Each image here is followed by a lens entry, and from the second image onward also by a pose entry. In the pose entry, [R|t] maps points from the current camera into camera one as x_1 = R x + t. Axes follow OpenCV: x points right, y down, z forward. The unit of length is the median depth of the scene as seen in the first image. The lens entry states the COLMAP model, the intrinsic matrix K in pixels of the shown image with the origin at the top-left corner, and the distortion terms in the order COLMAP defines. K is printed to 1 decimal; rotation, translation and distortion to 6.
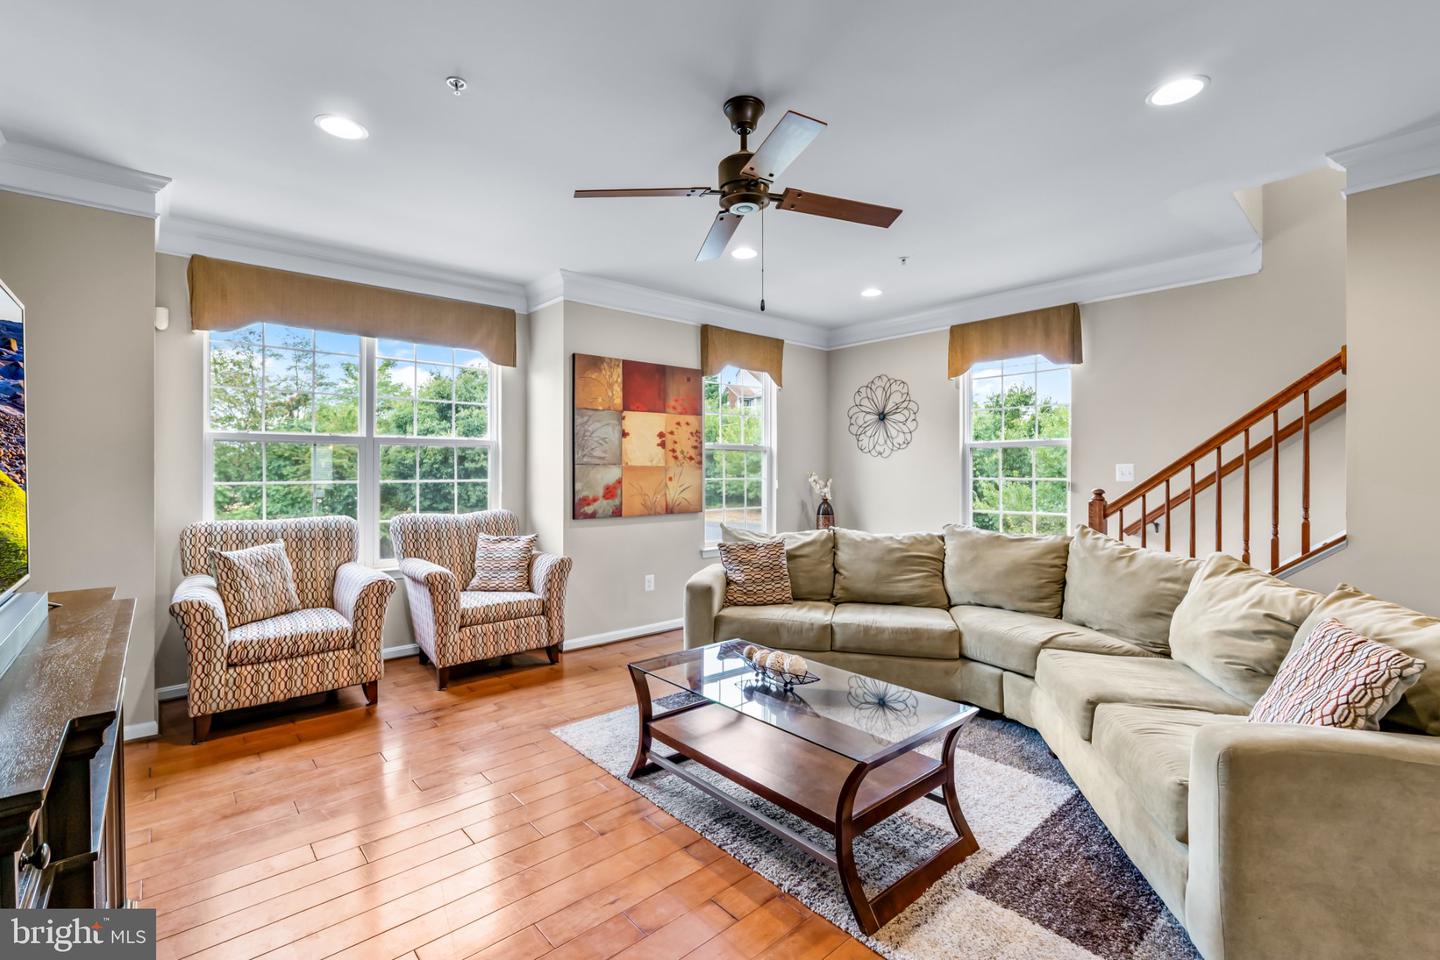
lens RADIAL K [[632.7, 0, 715.2], [0, 632.7, 470.5], [0, 0, 1]] dist [-0.001453, -0.000175]
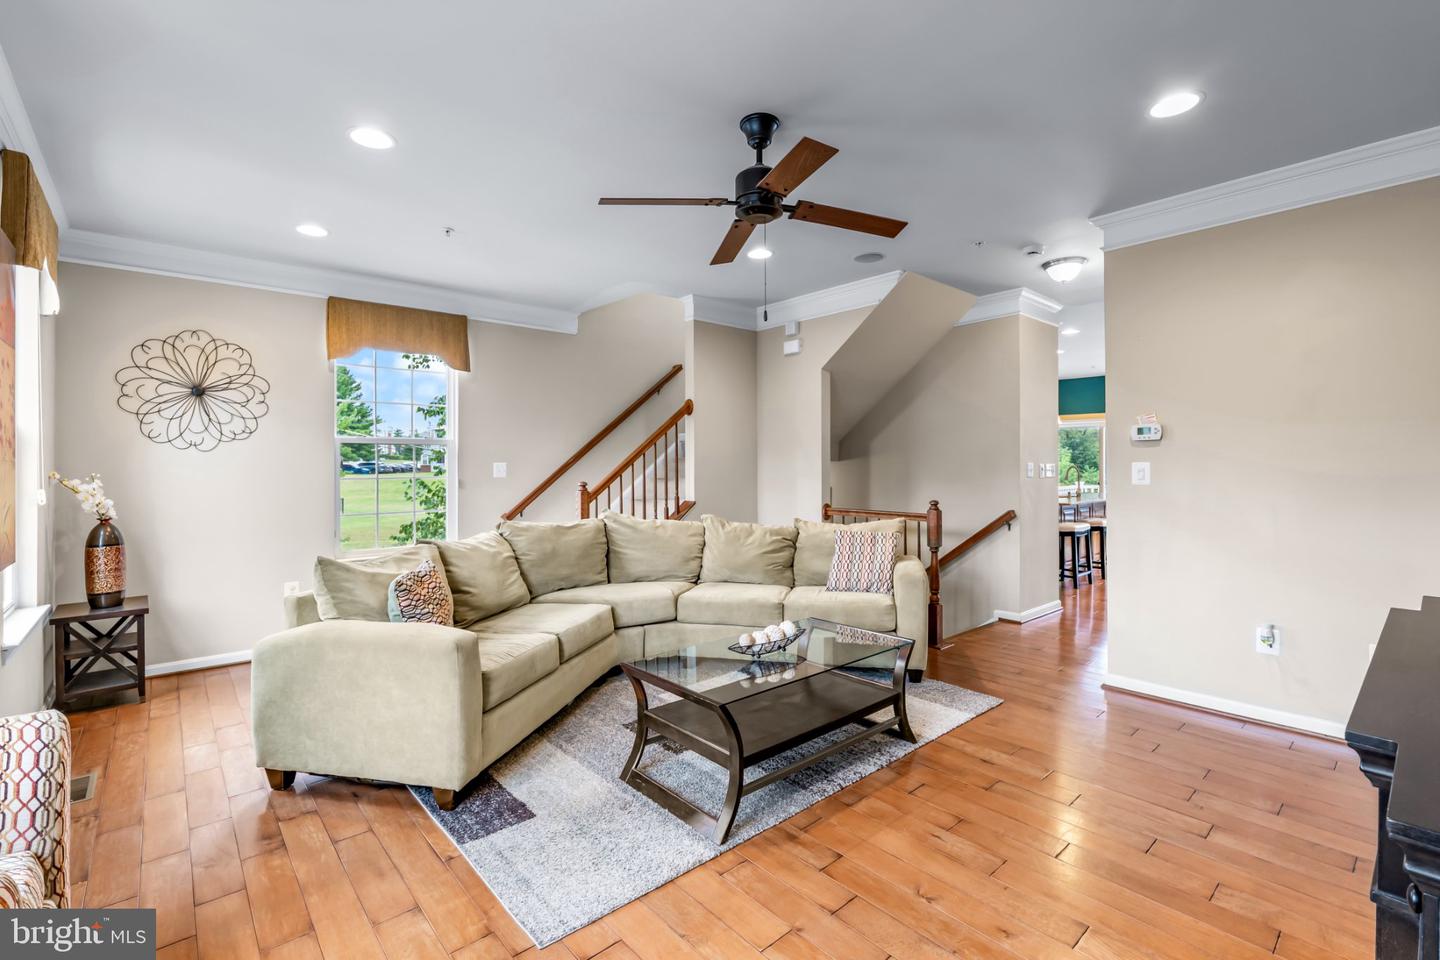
lens RADIAL K [[632.7, 0, 715.2], [0, 632.7, 470.5], [0, 0, 1]] dist [-0.001453, -0.000175]
pose [[0.014640, -0.006062, 0.999874, -0.519916], [0.005119, 0.999969, 0.005987, -0.000501], [-0.999880, 0.005031, 0.014671, 0.543516]]
